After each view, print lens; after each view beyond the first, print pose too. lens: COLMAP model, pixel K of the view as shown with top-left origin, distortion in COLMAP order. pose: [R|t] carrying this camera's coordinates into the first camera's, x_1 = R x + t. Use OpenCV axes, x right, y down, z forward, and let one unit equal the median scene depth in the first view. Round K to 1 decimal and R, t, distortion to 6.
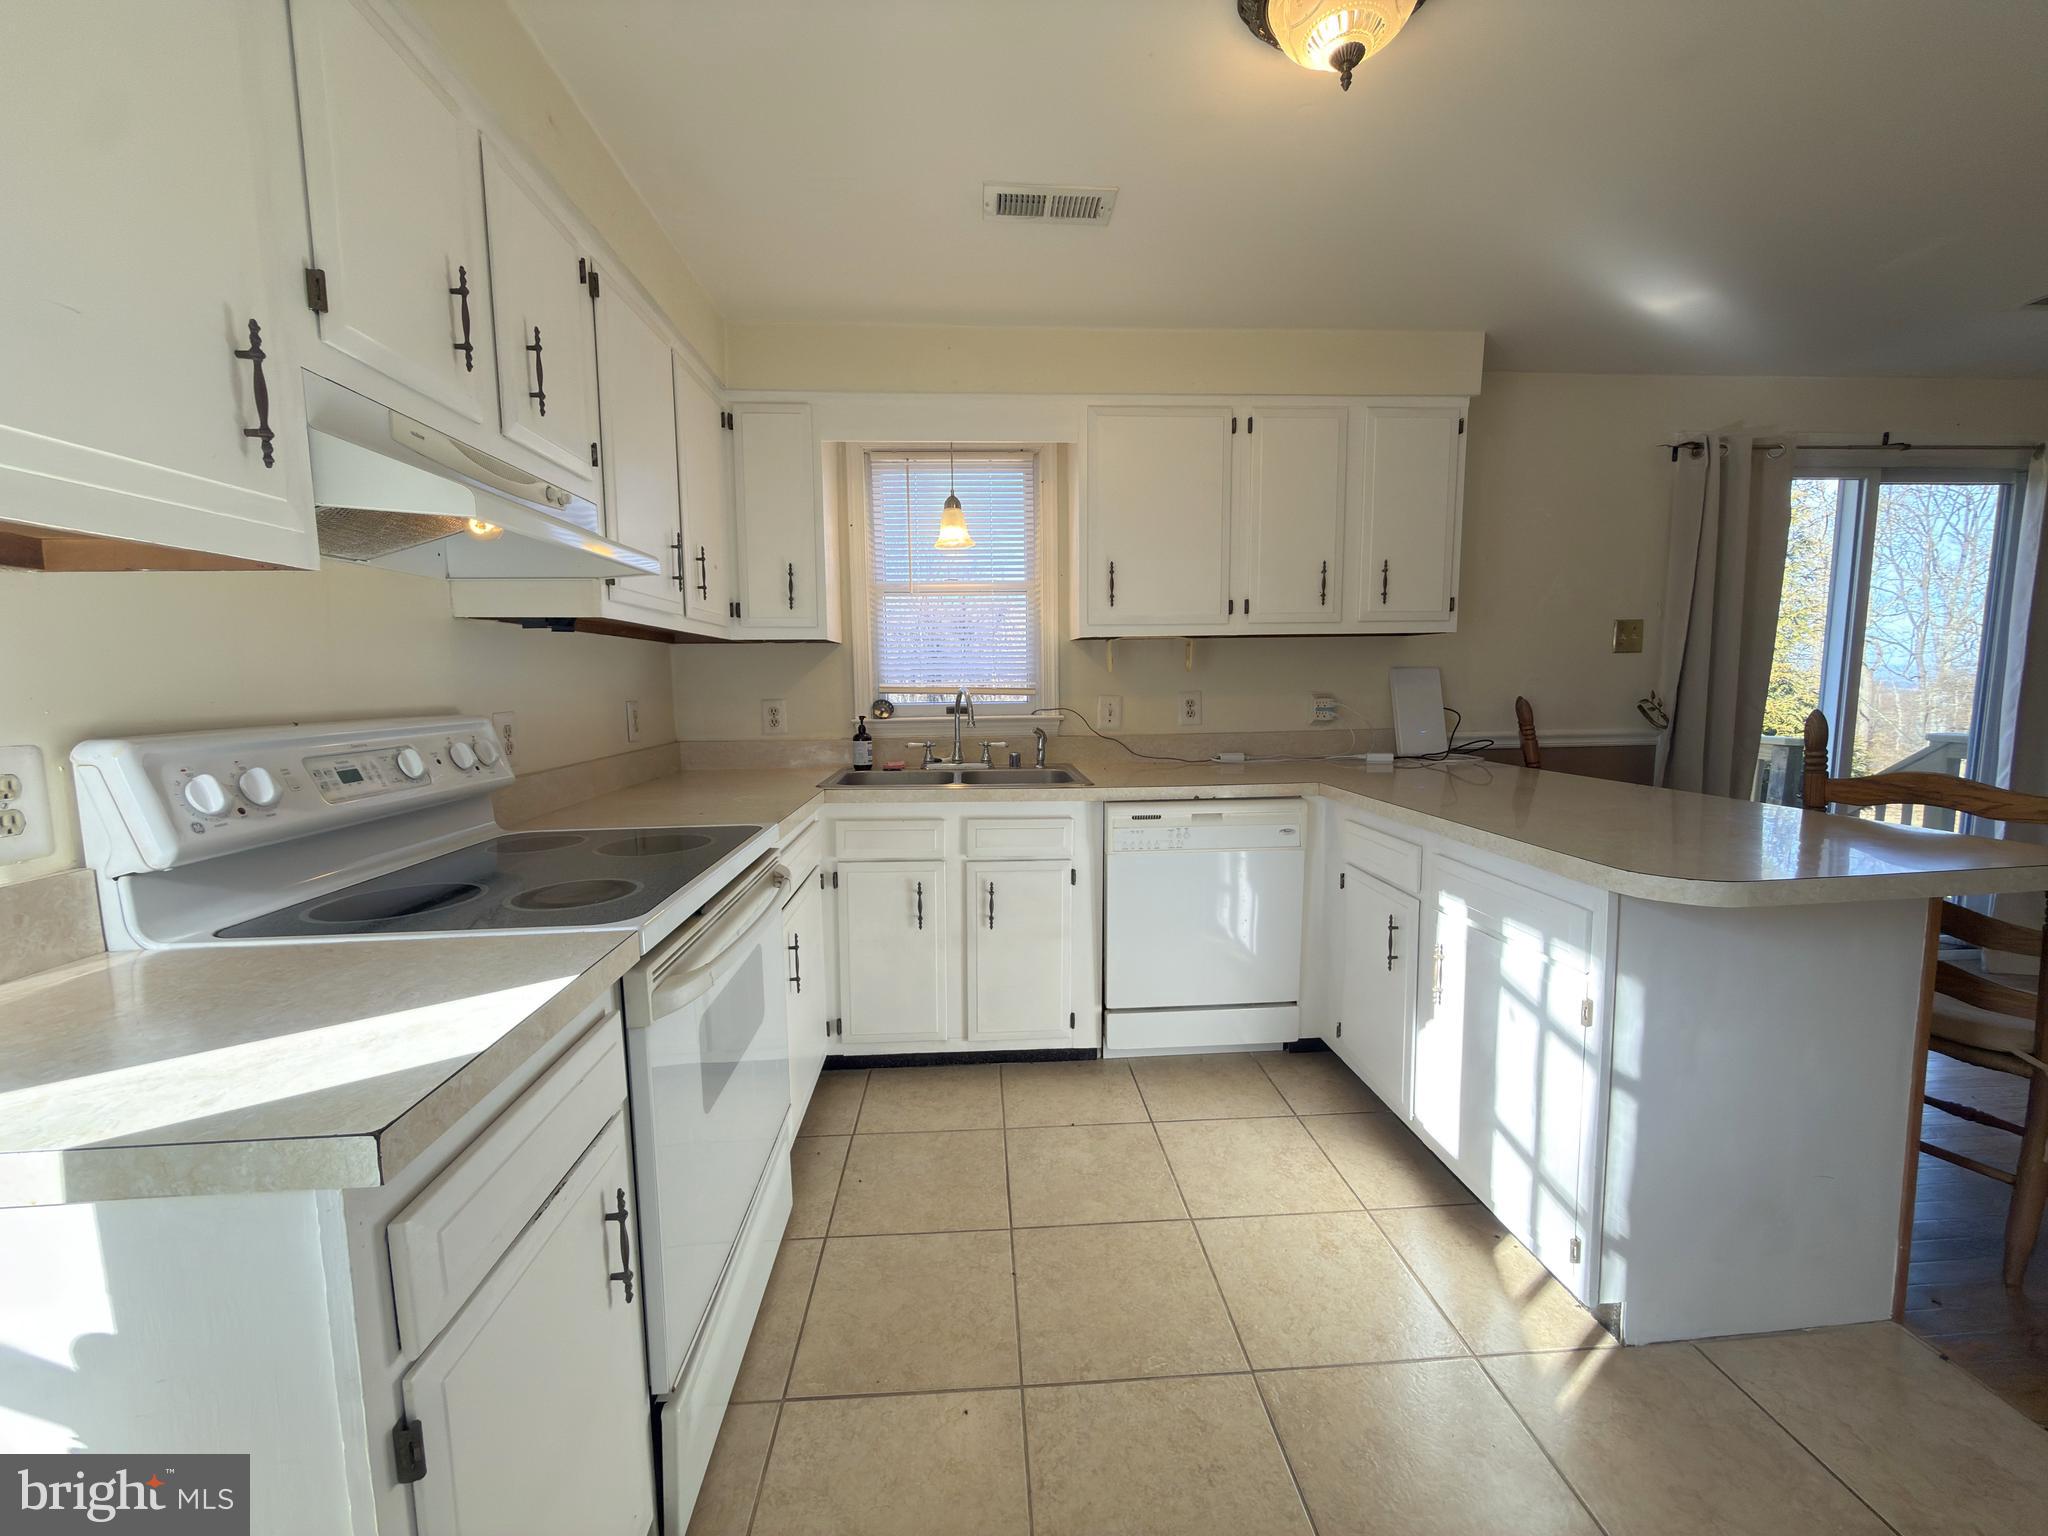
lens RADIAL K [[812.9, 0, 1031.2], [0, 812.9, 768.4], [0, 0, 1]] dist [-0.001735, -0.000320]
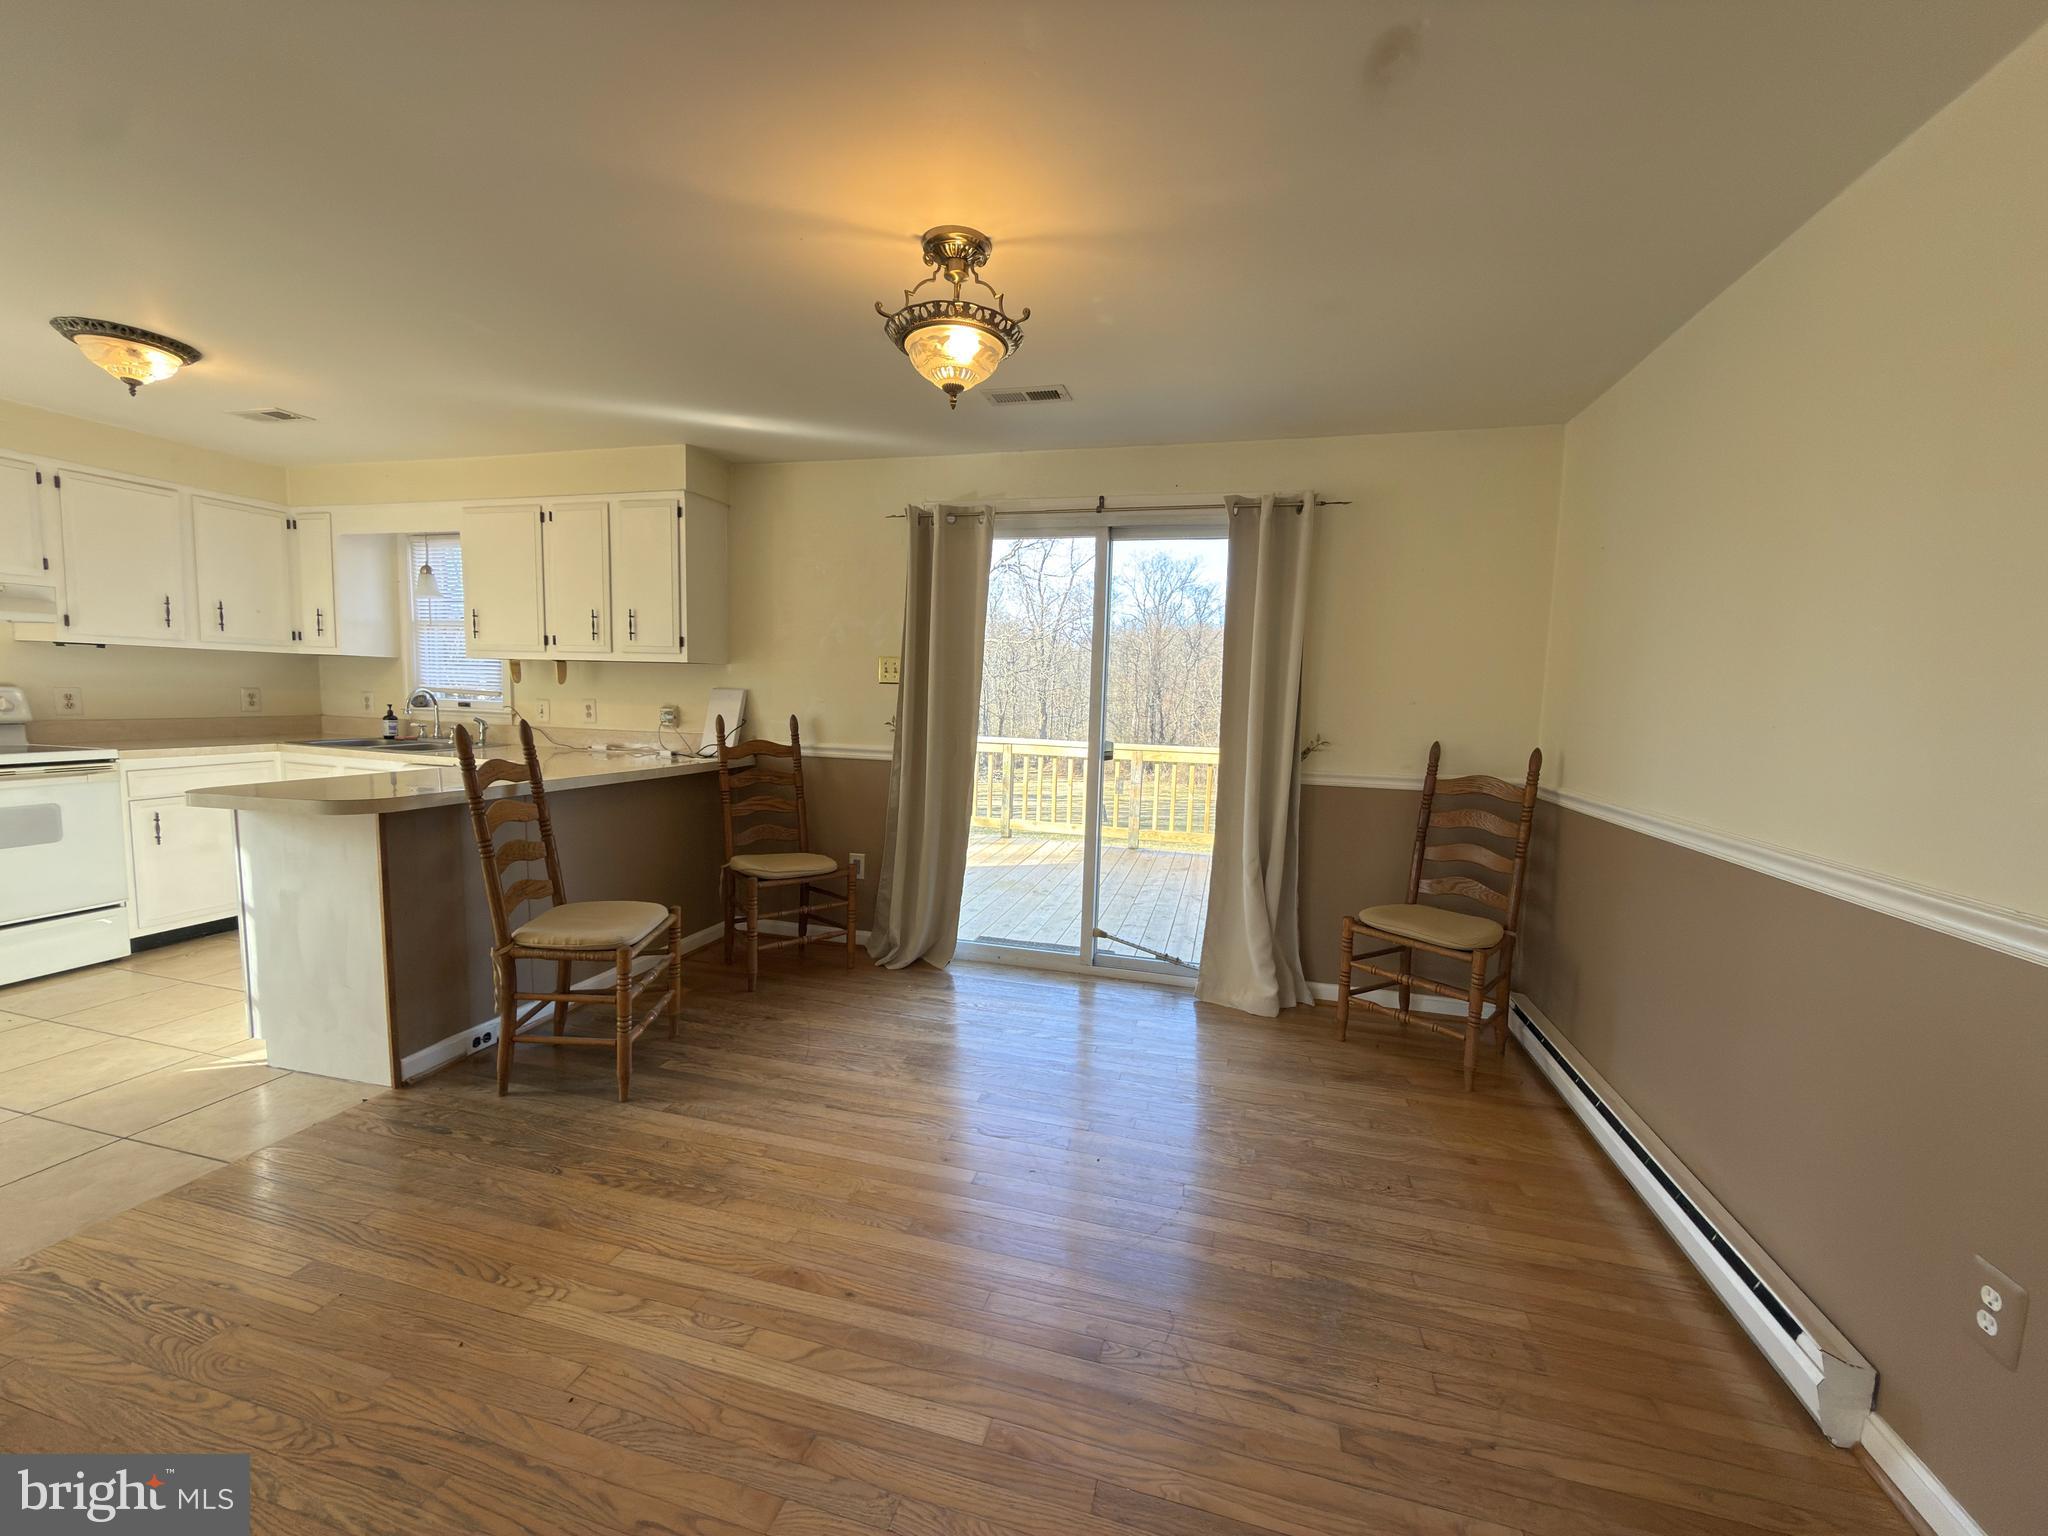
lens RADIAL K [[812.9, 0, 1027.4], [0, 812.9, 768.5], [0, 0, 1]] dist [-0.001735, -0.000320]
pose [[0.945904, 0.071807, -0.316399, 1.353438], [-0.078626, 0.996865, -0.008820, -0.022891], [0.314774, 0.033220, 0.948585, -0.082549]]
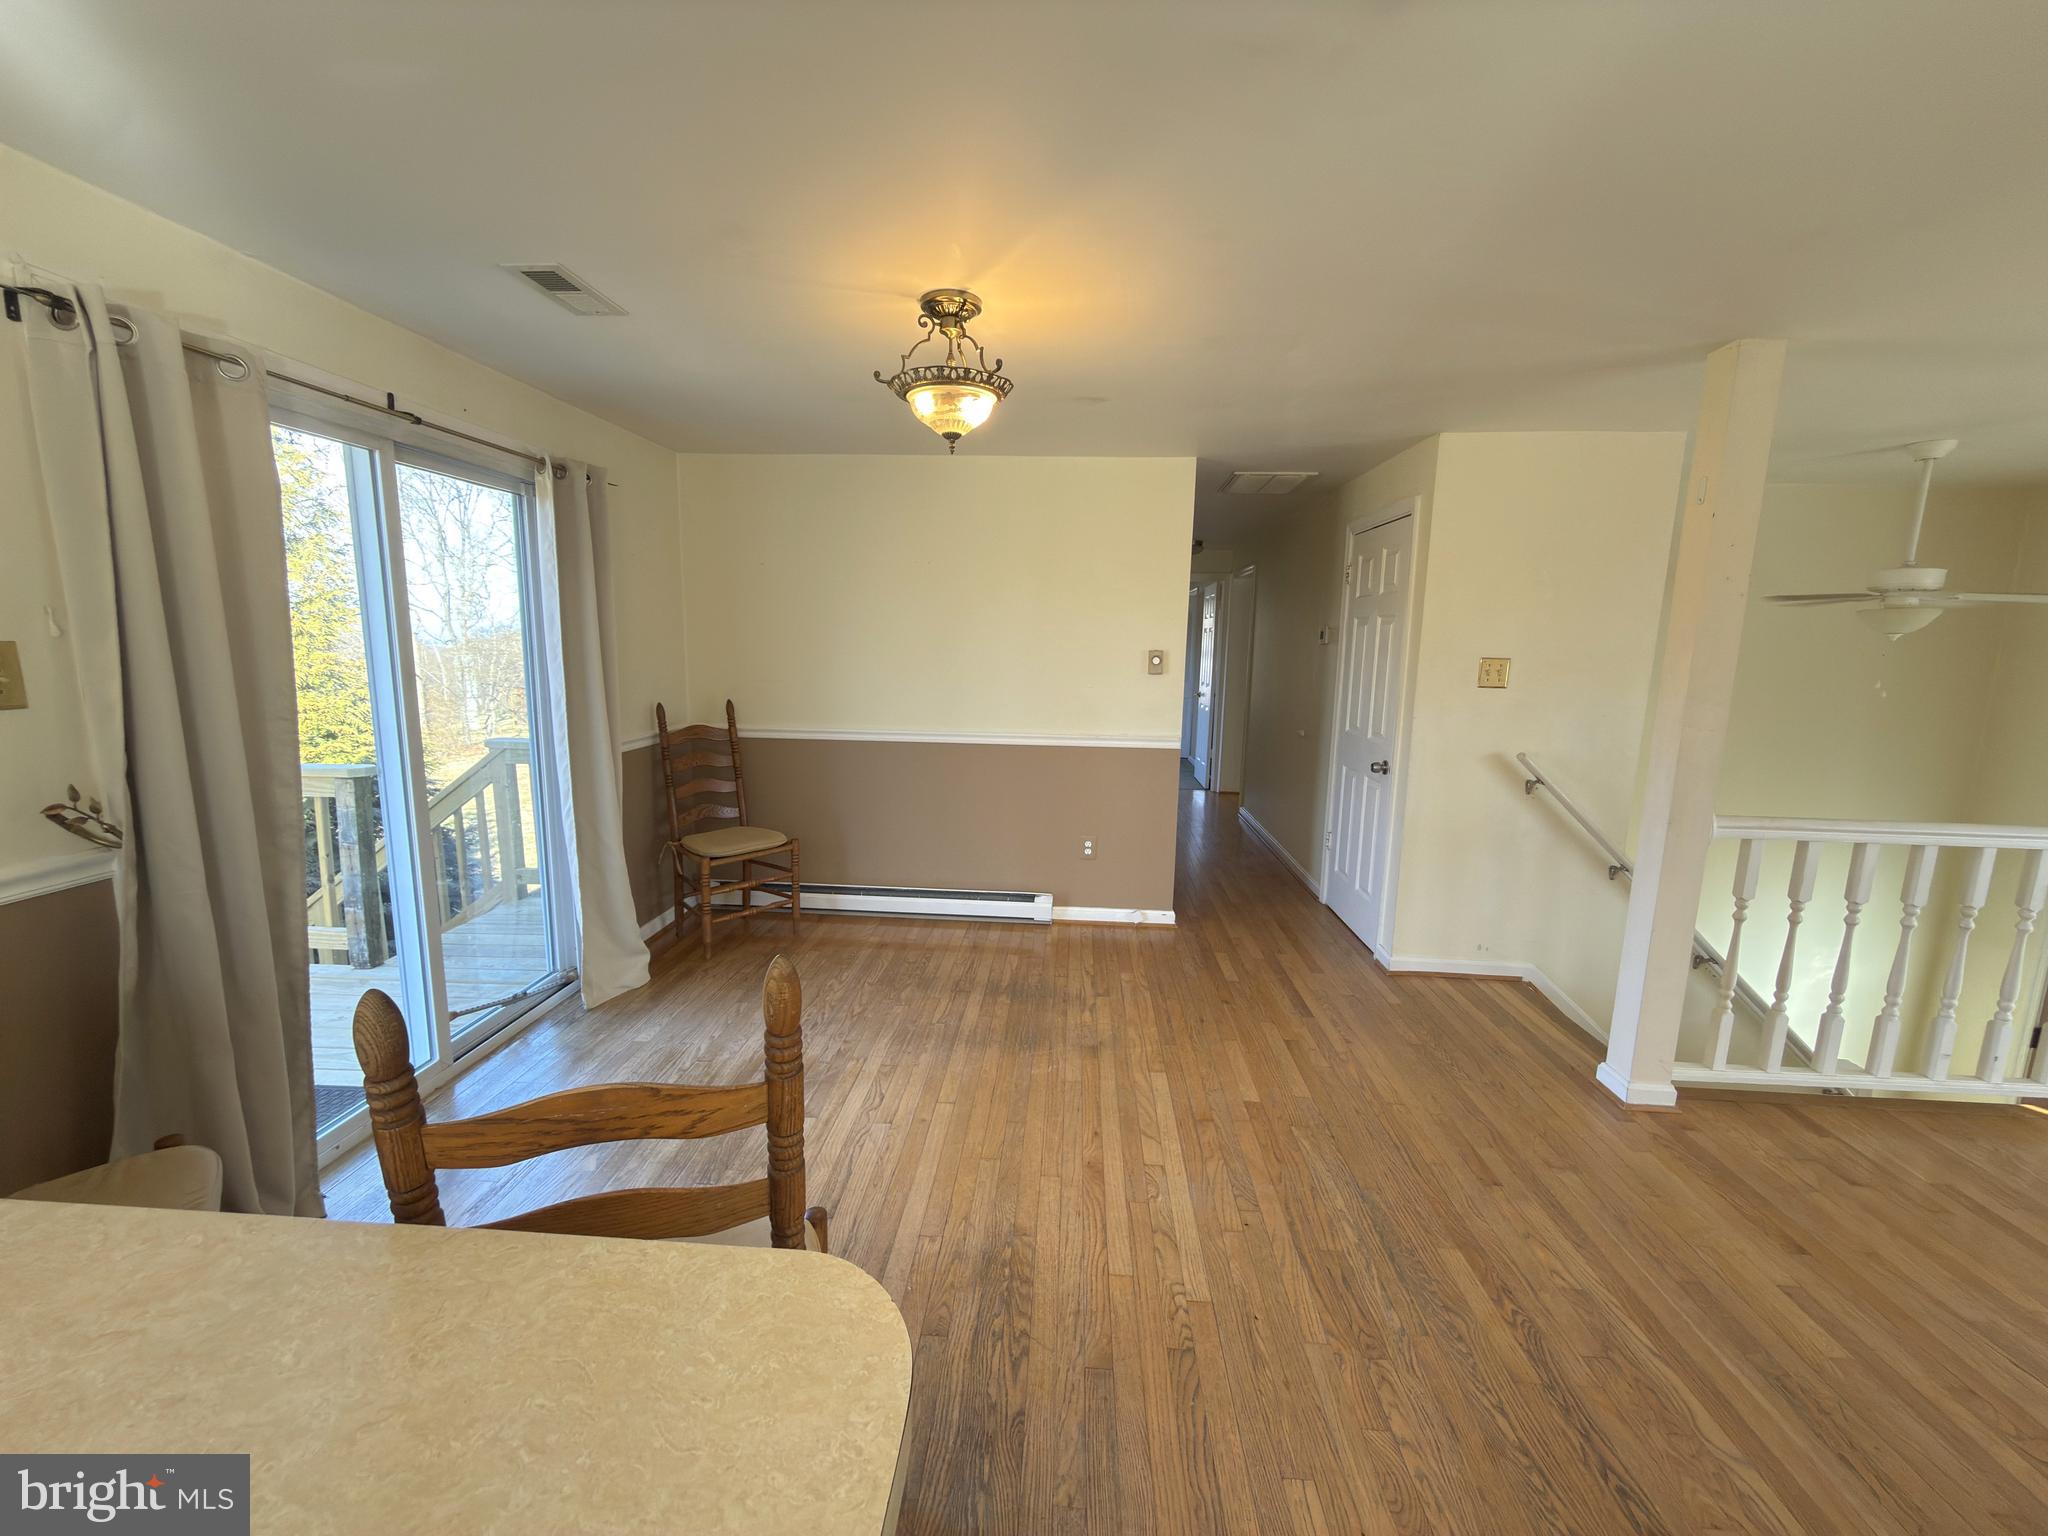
lens RADIAL K [[812.9, 0, 1024.0], [0, 812.9, 766.3], [0, 0, 1]] dist [-0.001735, -0.000320]
pose [[0.132847, -0.140160, 0.981176, 0.356781], [0.090424, 0.987536, 0.128825, -0.120371], [-0.987003, 0.071608, 0.143865, 0.346507]]
